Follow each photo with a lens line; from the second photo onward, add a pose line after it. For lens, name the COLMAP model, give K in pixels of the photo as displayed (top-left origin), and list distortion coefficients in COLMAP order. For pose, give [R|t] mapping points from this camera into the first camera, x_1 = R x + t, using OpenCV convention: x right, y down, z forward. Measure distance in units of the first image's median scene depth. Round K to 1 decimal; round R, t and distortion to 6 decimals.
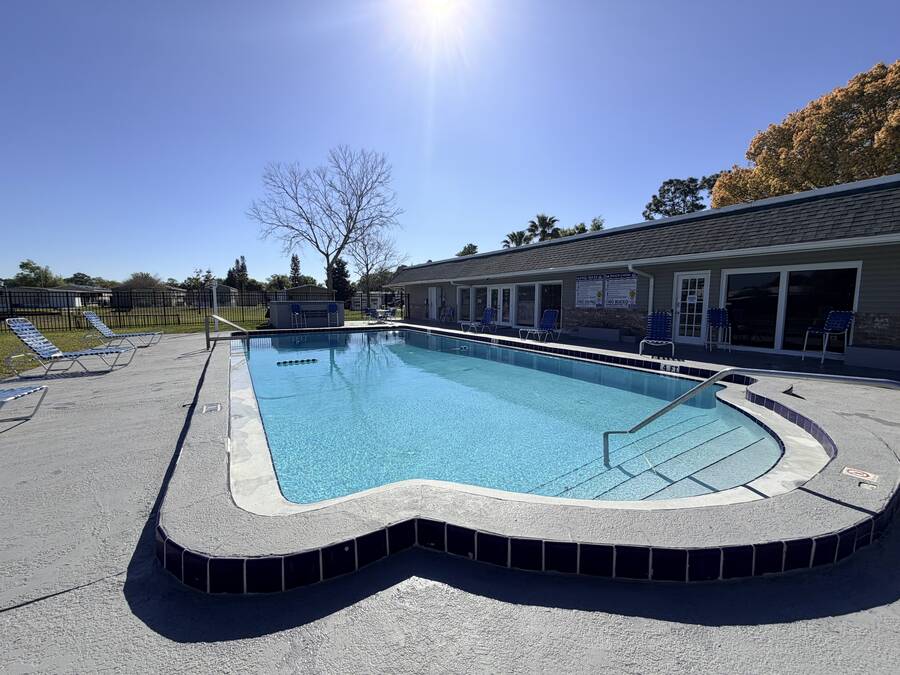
lens RADIAL K [[356.8, 0, 447.4], [0, 356.8, 332.3], [0, 0, 1]] dist [-0.001395, -0.000118]
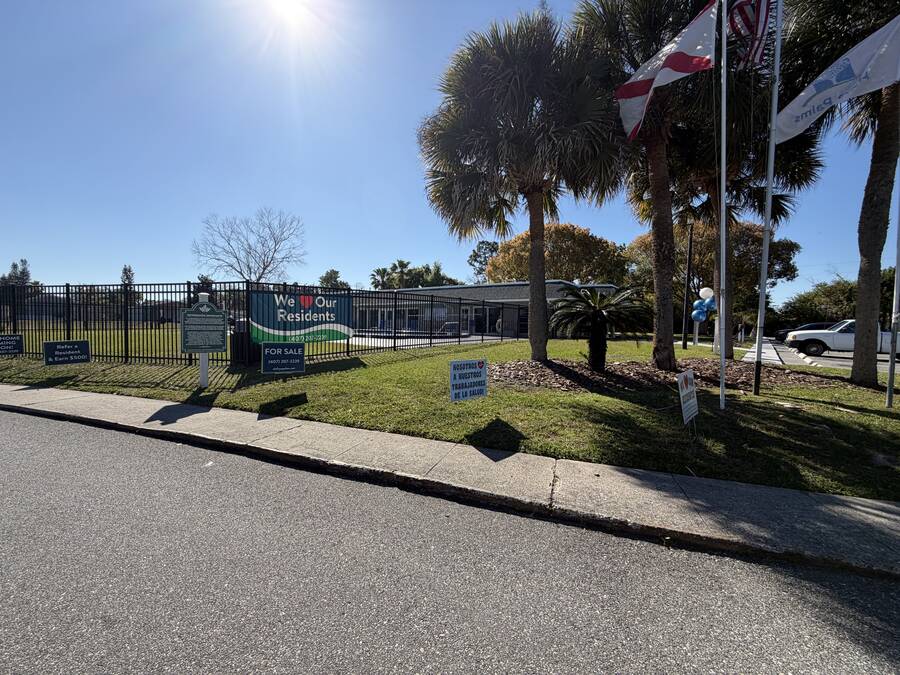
lens RADIAL K [[356.8, 0, 447.4], [0, 356.8, 332.3], [0, 0, 1]] dist [-0.001395, -0.000118]
pose [[0.917251, 0.004899, 0.398279, -0.107233], [0.019828, 0.998123, -0.057943, 0.037847], [-0.397815, 0.061045, 0.915433, -0.297732]]
